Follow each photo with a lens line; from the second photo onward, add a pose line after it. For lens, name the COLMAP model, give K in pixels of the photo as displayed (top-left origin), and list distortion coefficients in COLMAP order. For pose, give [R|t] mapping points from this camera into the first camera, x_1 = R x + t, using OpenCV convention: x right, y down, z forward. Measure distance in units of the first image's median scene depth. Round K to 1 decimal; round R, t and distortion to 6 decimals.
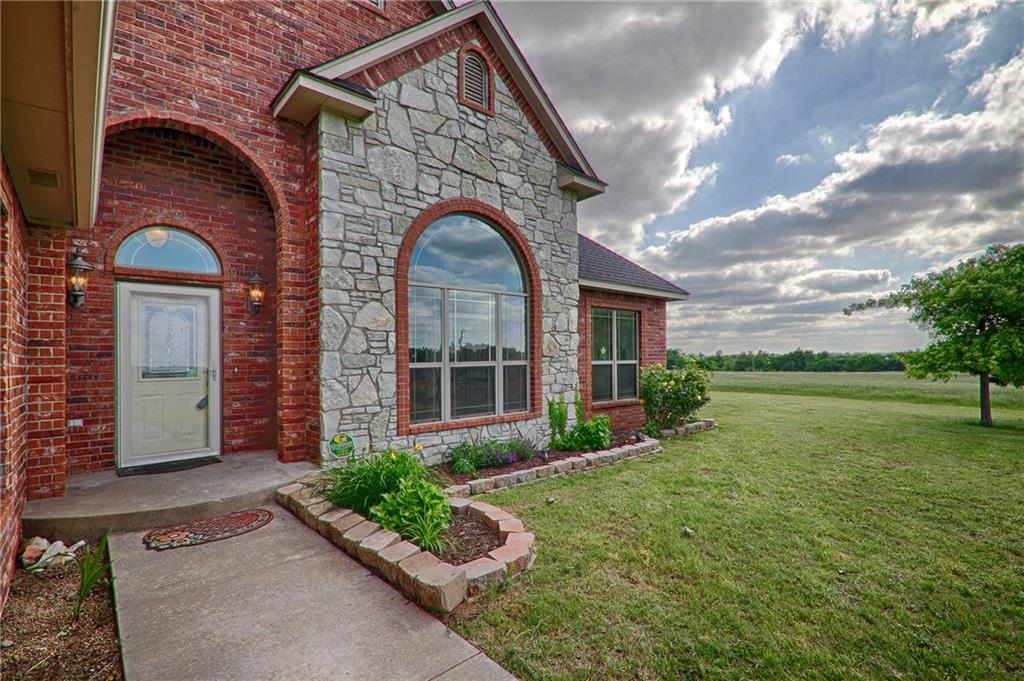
lens RADIAL K [[481.7, 0, 529.4], [0, 481.7, 352.8], [0, 0, 1]] dist [-0.001658, -0.001225]
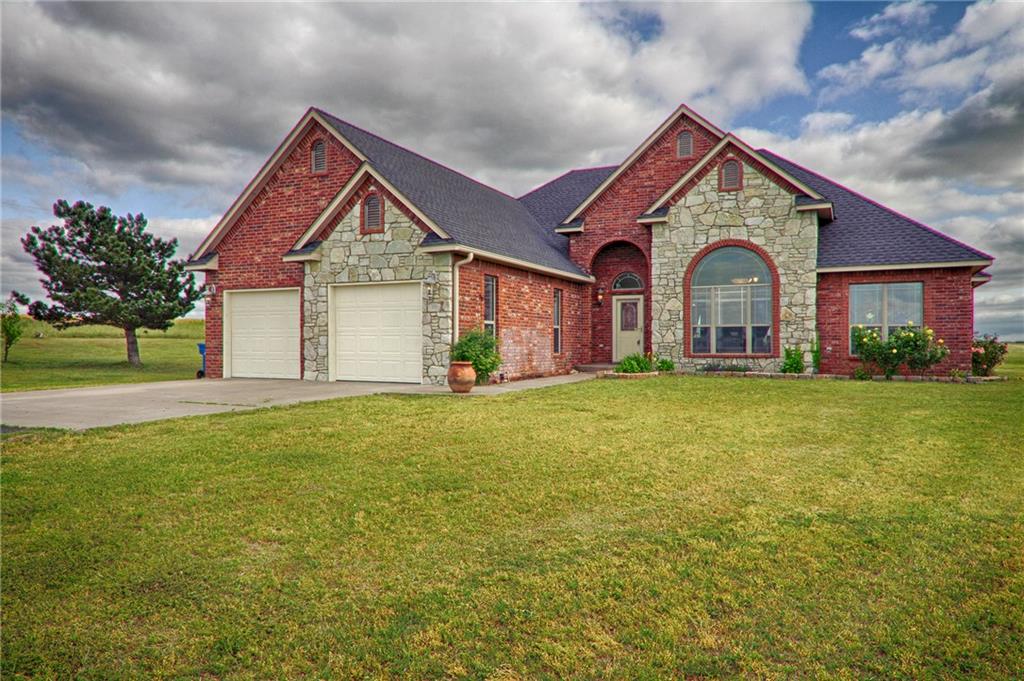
lens RADIAL K [[681.8, 0, 514.4], [0, 681.8, 338.2], [0, 0, 1]] dist [-0.008056, -0.000756]
pose [[0.367363, 0.010964, -0.930013, 2.143339], [0.009568, 0.999833, 0.015567, 0.024927], [0.930028, -0.014617, 0.367197, -0.804011]]
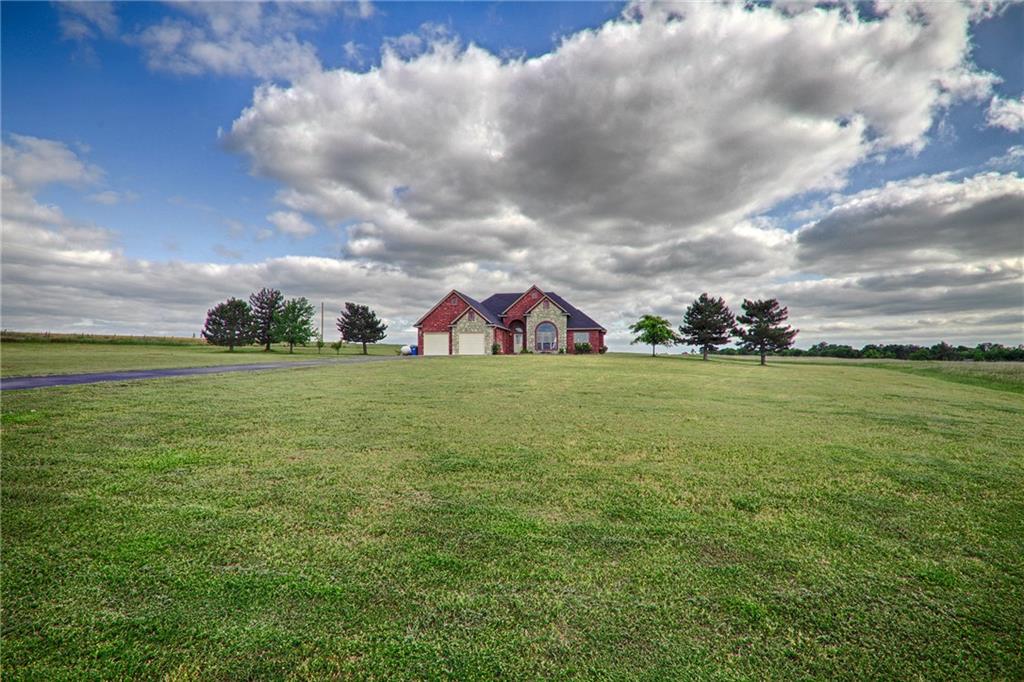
lens RADIAL K [[481.7, 0, 510.6], [0, 481.7, 344.0], [0, 0, 1]] dist [-0.001658, -0.001225]
pose [[0.617007, -0.003665, -0.786949, 5.656160], [0.006486, 0.999979, 0.000428, 0.045745], [0.786931, -0.005369, 0.617018, -4.226695]]
